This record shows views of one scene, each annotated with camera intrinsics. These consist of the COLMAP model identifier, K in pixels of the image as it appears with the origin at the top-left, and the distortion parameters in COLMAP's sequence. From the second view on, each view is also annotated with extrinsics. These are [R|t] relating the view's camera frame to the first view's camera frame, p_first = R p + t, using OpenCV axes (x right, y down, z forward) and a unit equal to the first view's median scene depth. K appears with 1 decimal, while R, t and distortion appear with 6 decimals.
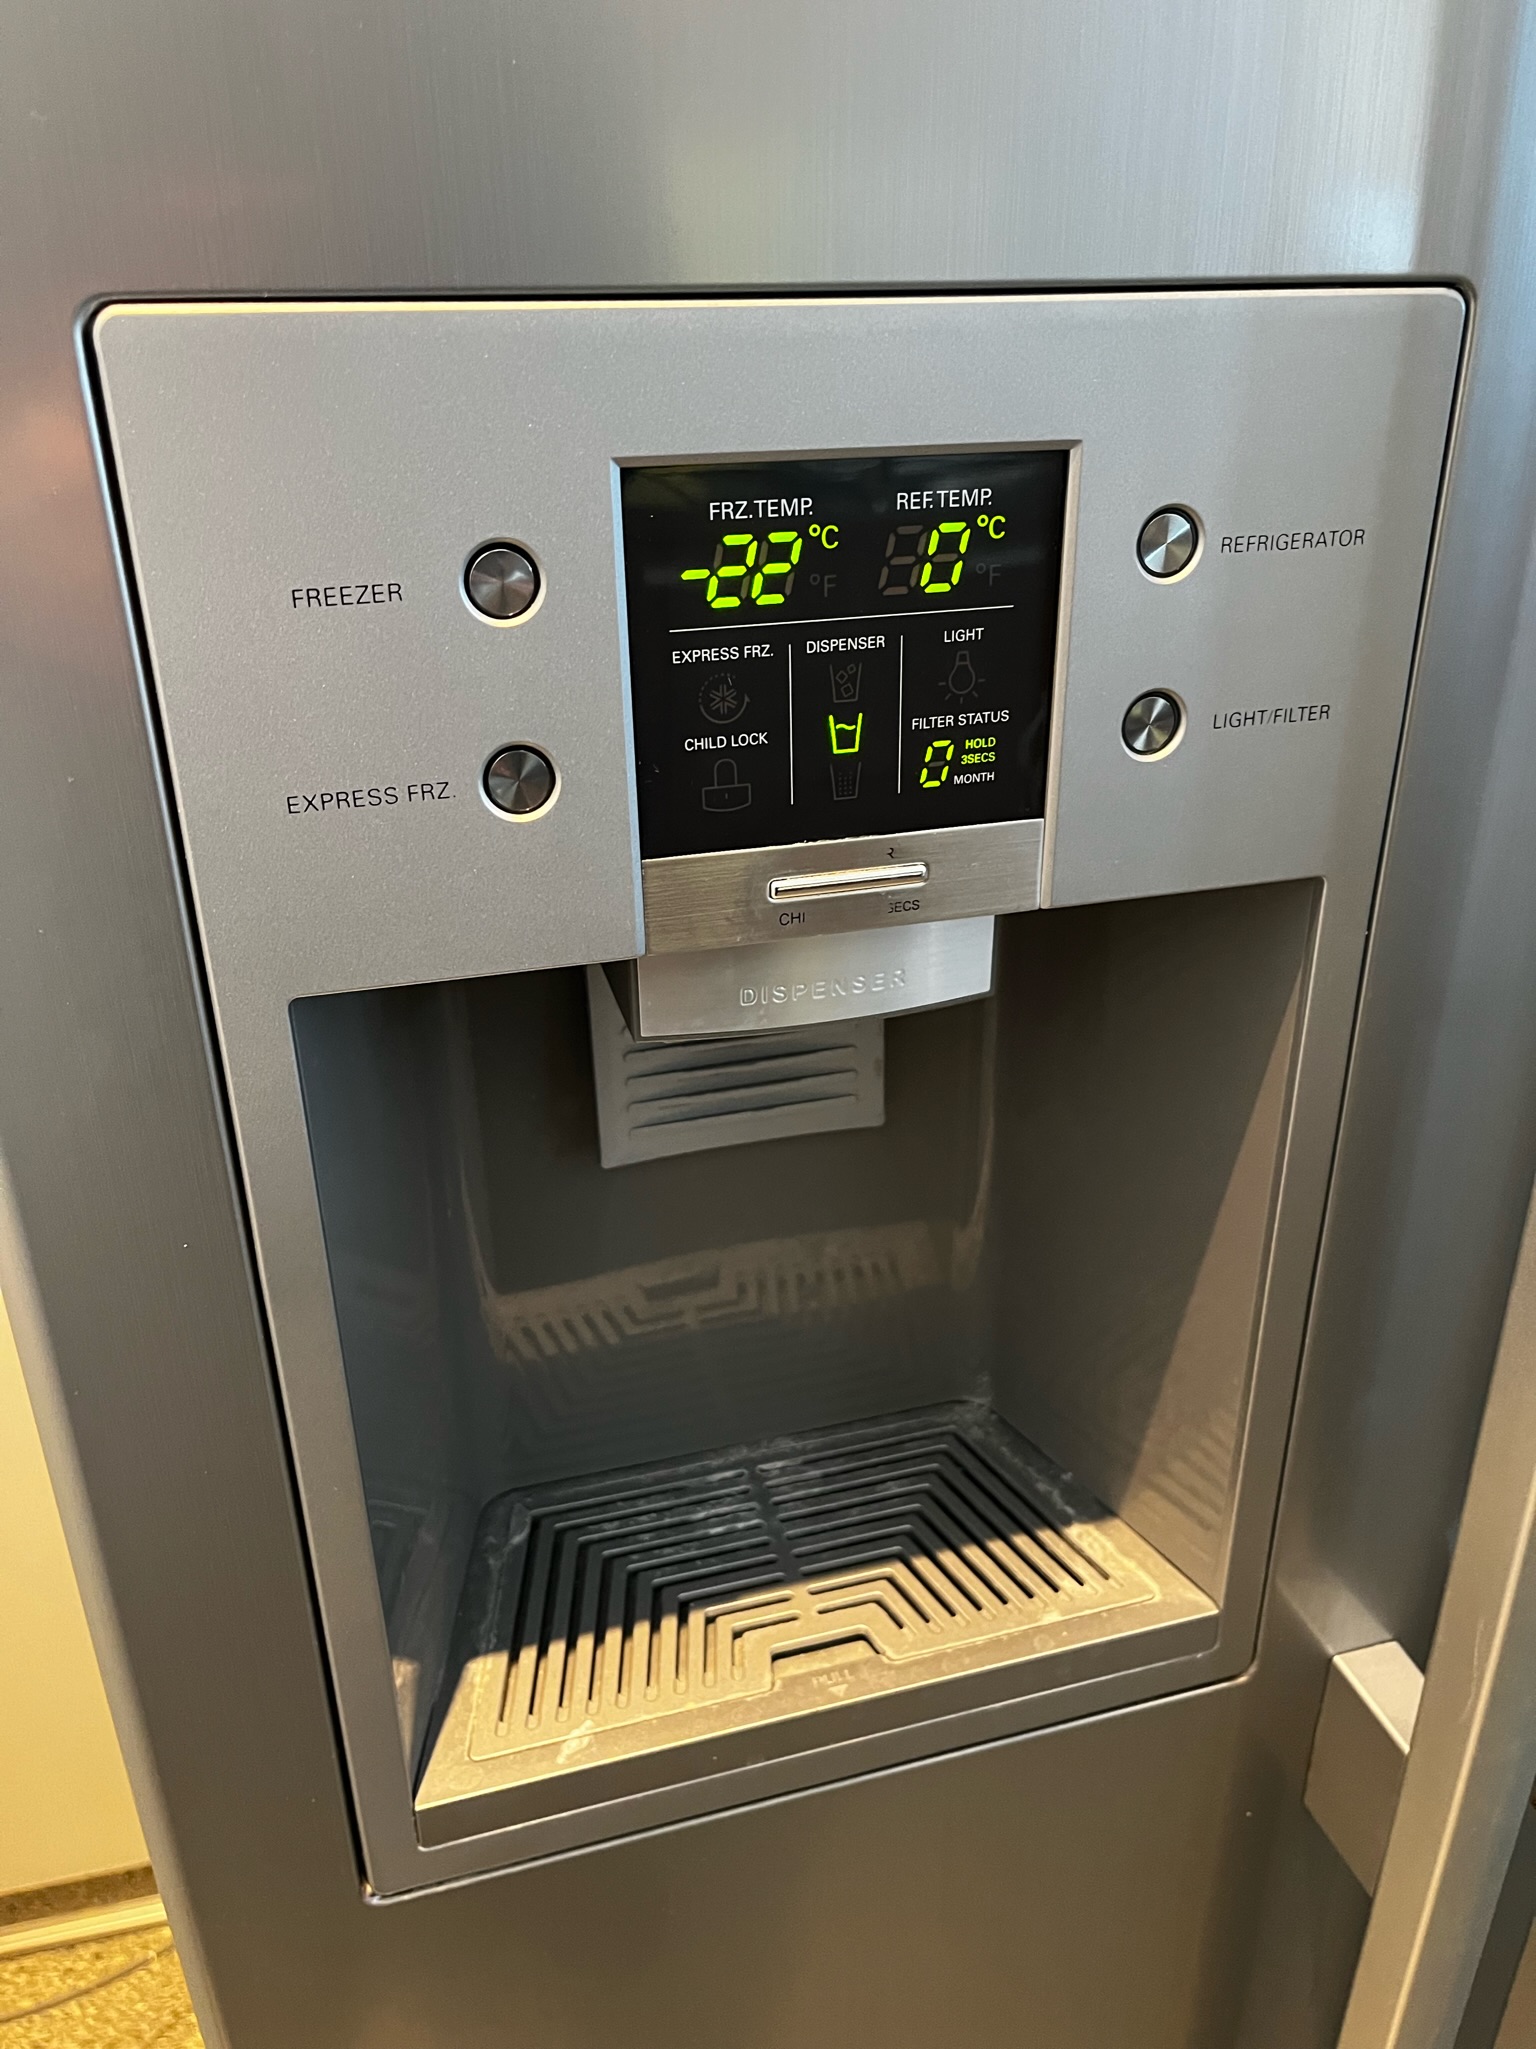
lens RADIAL K [[1577.8, 0, 754.2], [0, 1577.8, 1032.4], [0, 0, 1]] dist [0.071610, -0.102868]
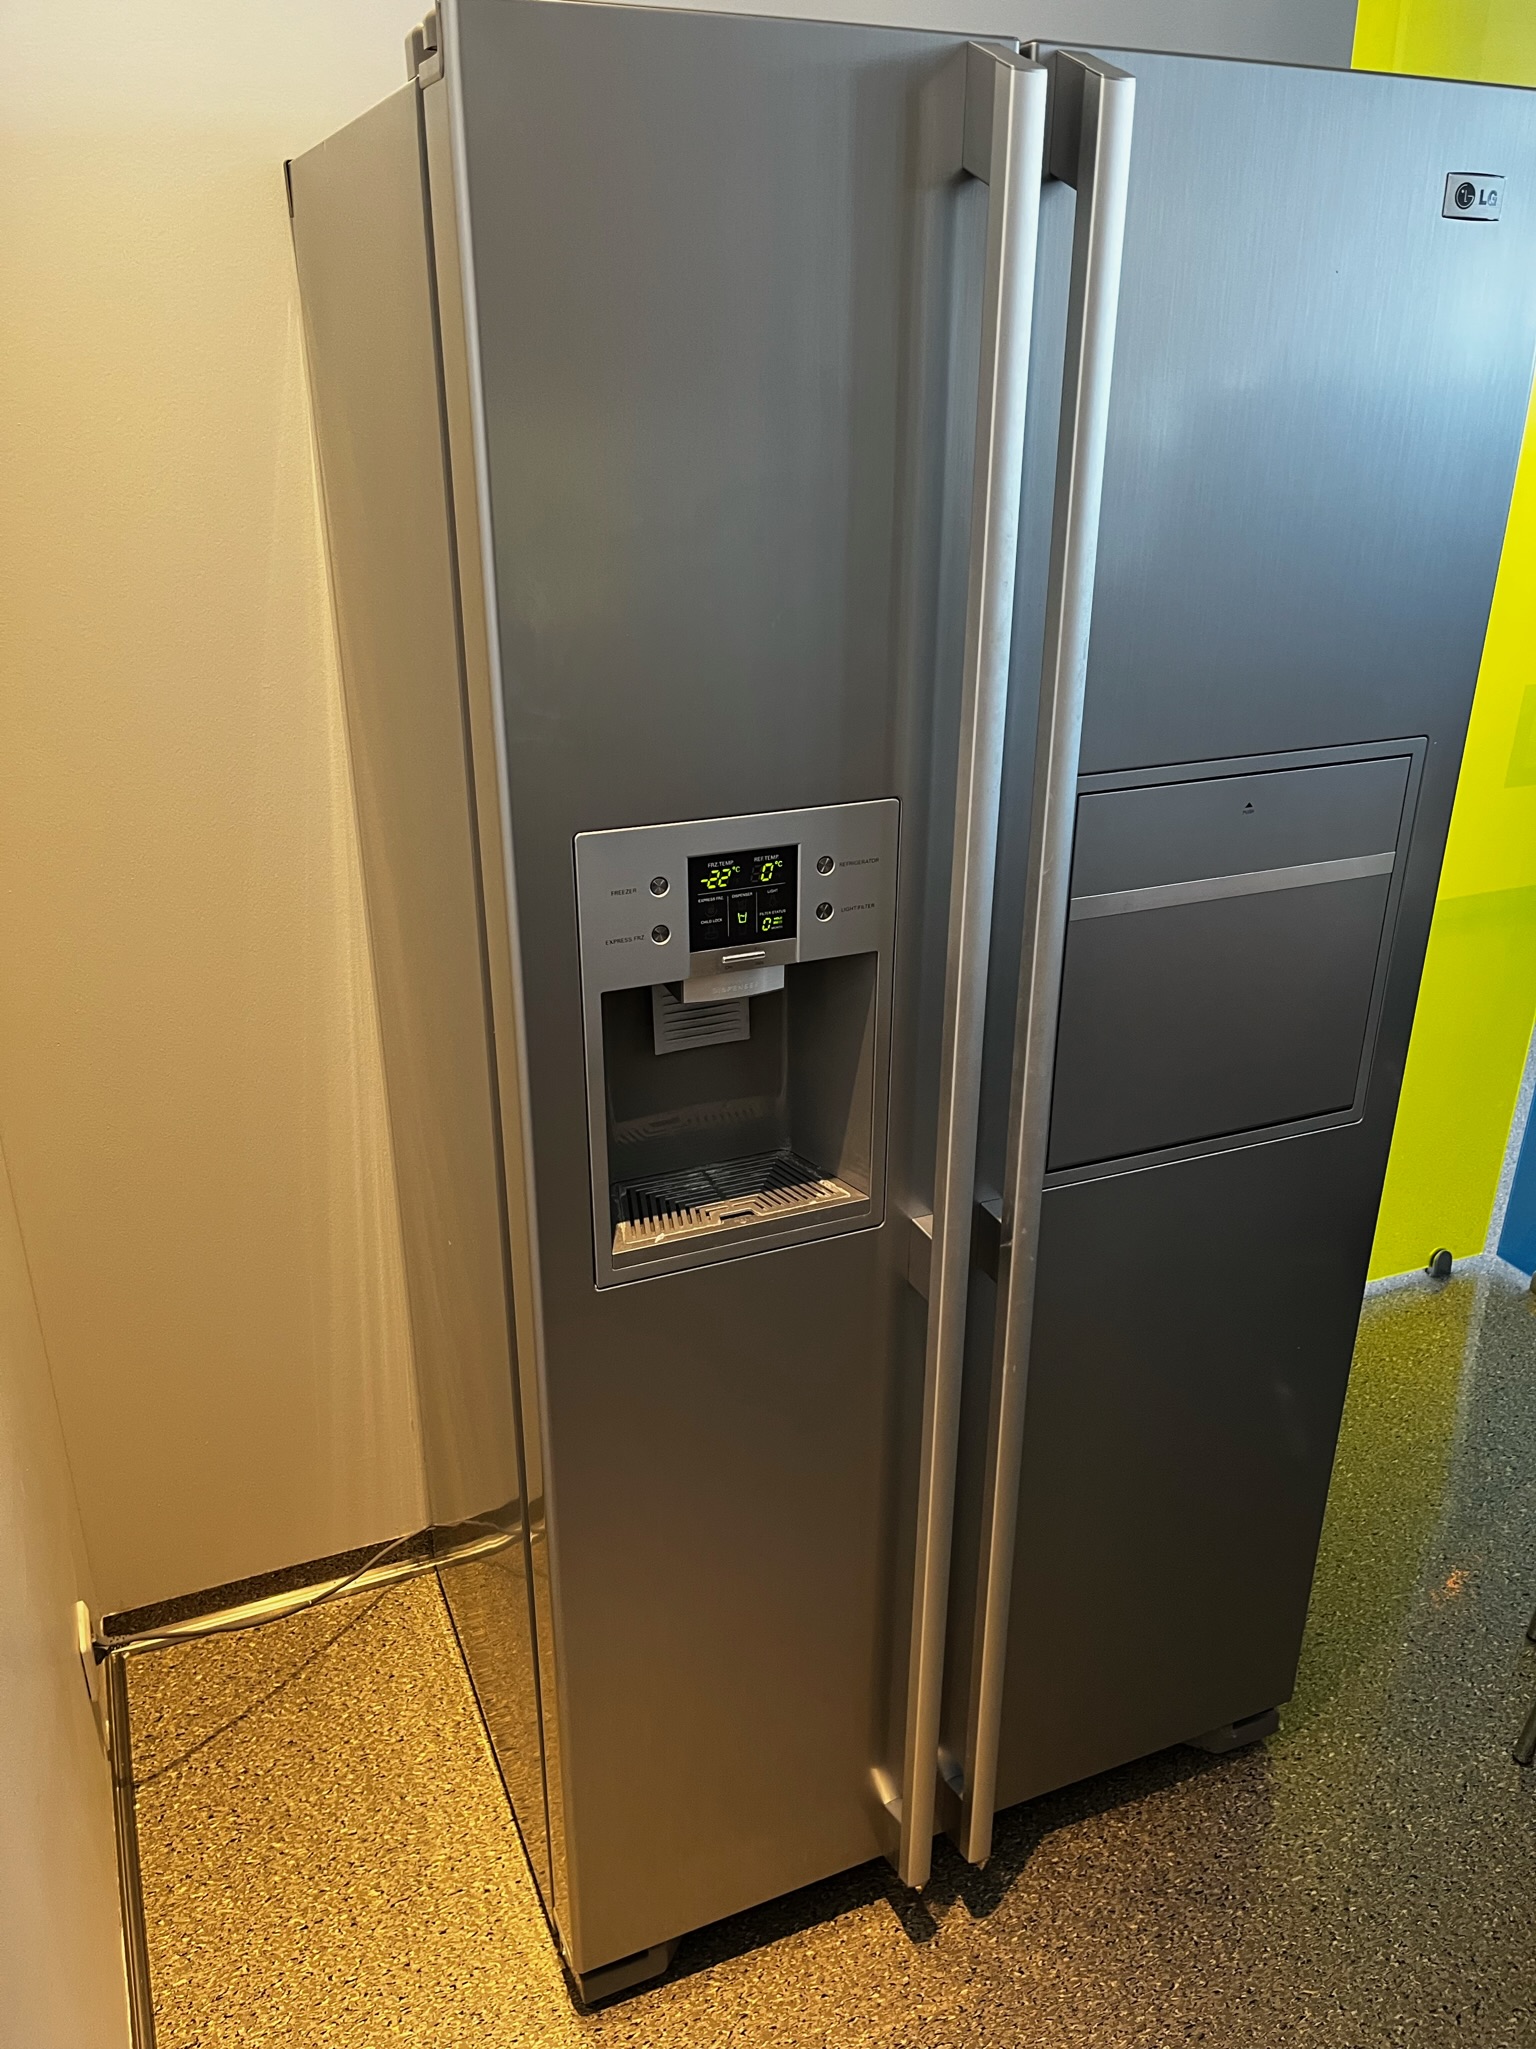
lens RADIAL K [[1577.8, 0, 789.1], [0, 1577.8, 1012.1], [0, 0, 1]] dist [0.071610, -0.102868]
pose [[0.988740, -0.033263, 0.145901, -0.356615], [0.039574, 0.998393, -0.040569, 0.175441], [-0.144317, 0.045887, 0.988467, -2.494579]]
